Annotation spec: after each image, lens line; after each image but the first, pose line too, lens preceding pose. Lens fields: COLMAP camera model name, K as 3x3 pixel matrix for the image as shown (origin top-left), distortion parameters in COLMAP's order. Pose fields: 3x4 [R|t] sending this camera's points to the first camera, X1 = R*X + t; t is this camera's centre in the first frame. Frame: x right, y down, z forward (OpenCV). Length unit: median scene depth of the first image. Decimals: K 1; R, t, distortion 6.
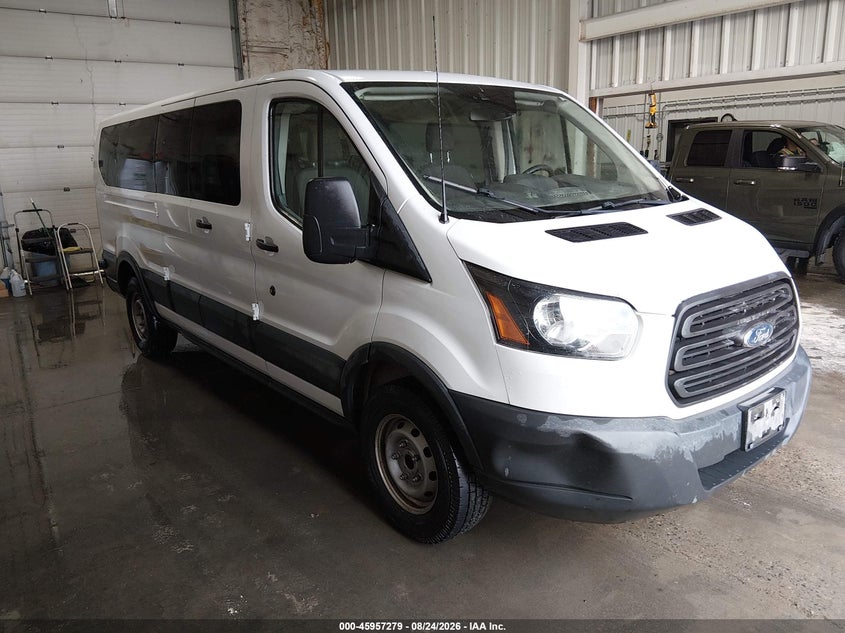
lens RADIAL K [[626.5, 0, 420.3], [0, 626.5, 317.7], [0, 0, 1]] dist [0.055534, 0.001154]
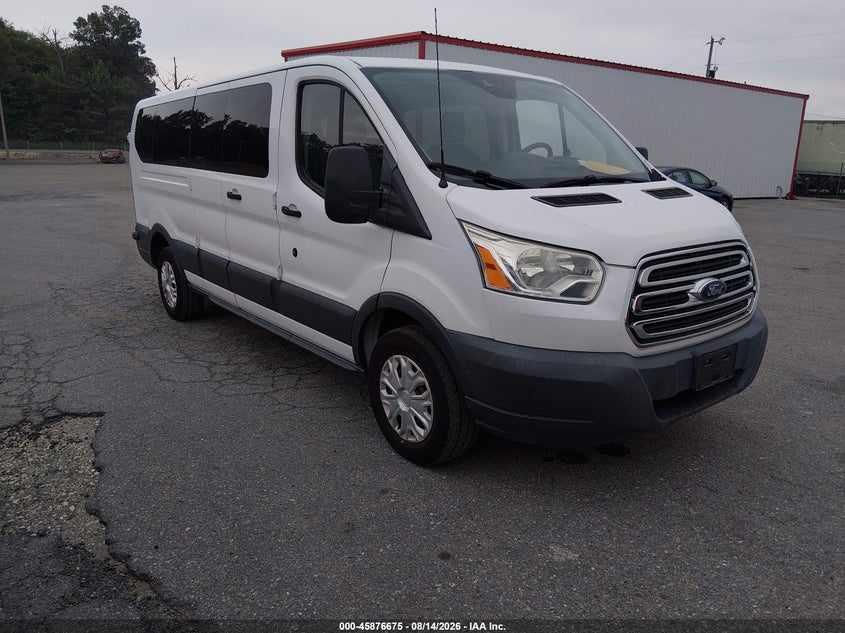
lens RADIAL K [[626.5, 0, 422.4], [0, 626.5, 317.0], [0, 0, 1]] dist [0.055534, 0.001154]
pose [[0.999388, 0.029401, -0.018947, 0.022815], [-0.029298, 0.999554, 0.005717, 0.073729], [0.019106, -0.005158, 0.999804, -0.153211]]
